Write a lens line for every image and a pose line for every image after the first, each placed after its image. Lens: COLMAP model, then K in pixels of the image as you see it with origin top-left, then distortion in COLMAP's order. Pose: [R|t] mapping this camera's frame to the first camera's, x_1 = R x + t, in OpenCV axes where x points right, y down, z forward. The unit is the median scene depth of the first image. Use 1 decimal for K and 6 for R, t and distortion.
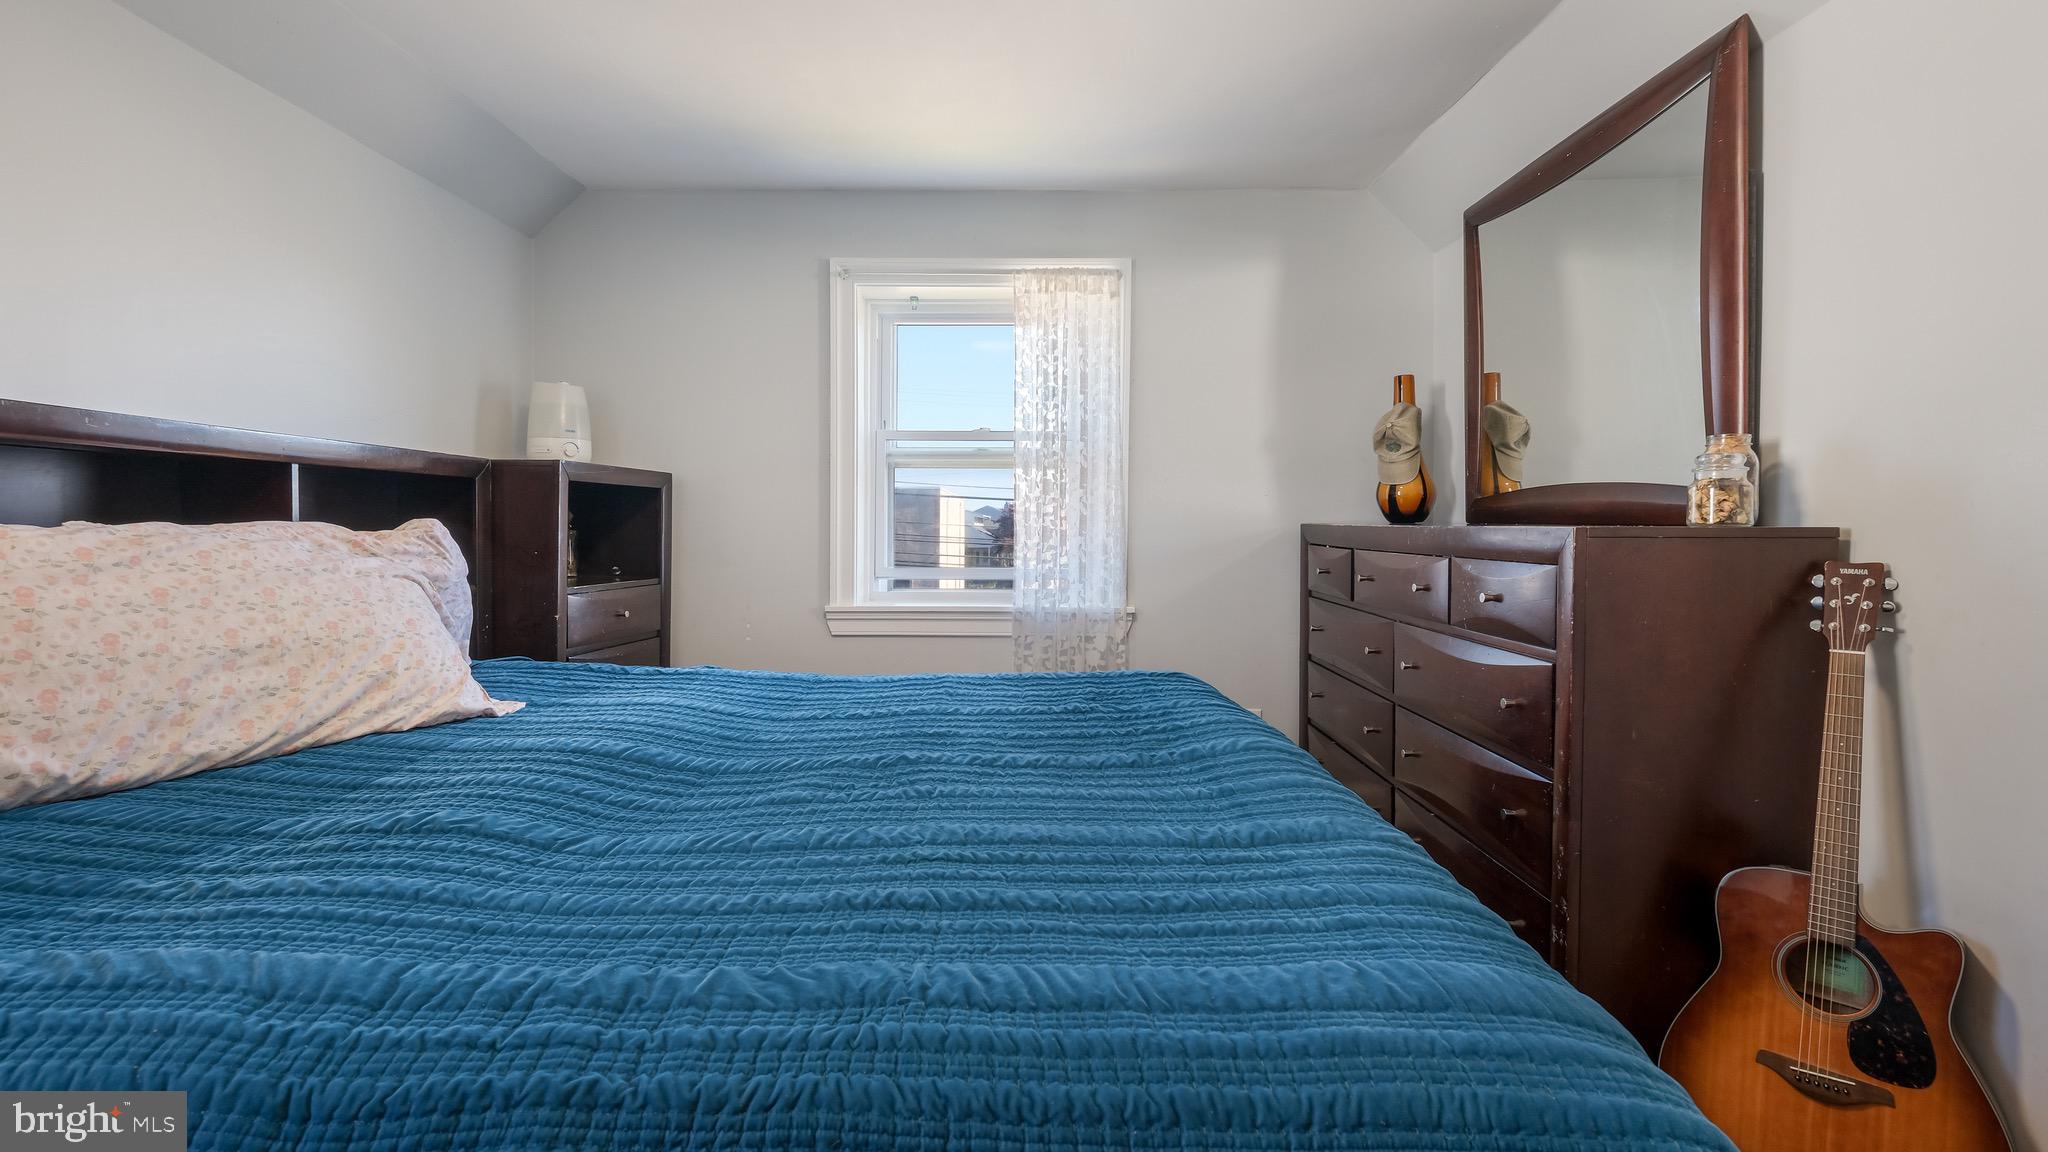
lens RADIAL K [[926.1, 0, 1021.4], [0, 926.1, 527.8], [0, 0, 1]] dist [-0.004654, -0.000559]
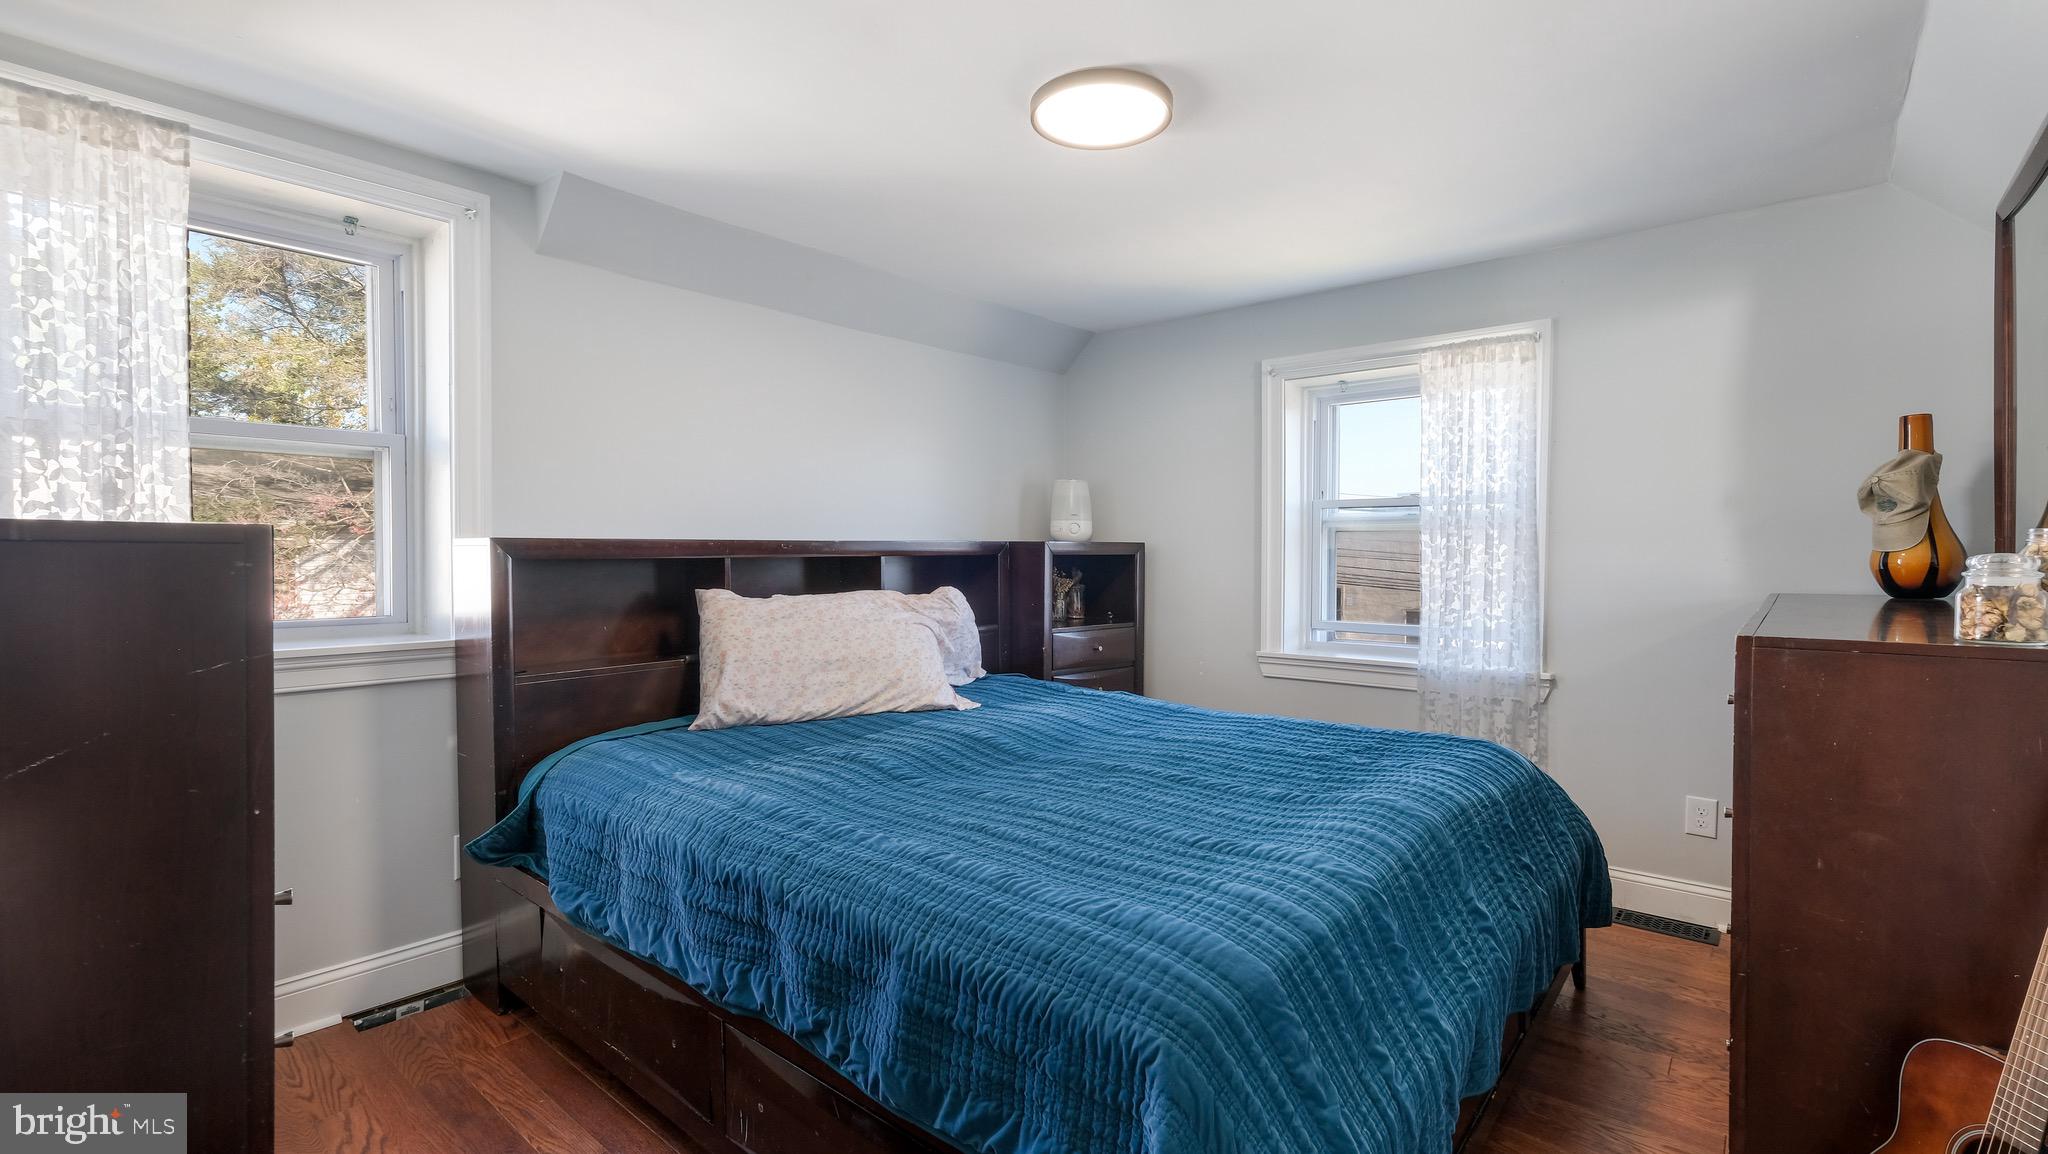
lens RADIAL K [[890.7, 0, 1024.0], [0, 890.7, 577.0], [0, 0, 1]] dist [0.004042, 0.000355]
pose [[0.774572, 0.014335, -0.632323, 0.315574], [-0.000011, 0.999743, 0.022650, -0.042691], [0.632486, -0.017537, 0.774374, -0.096740]]
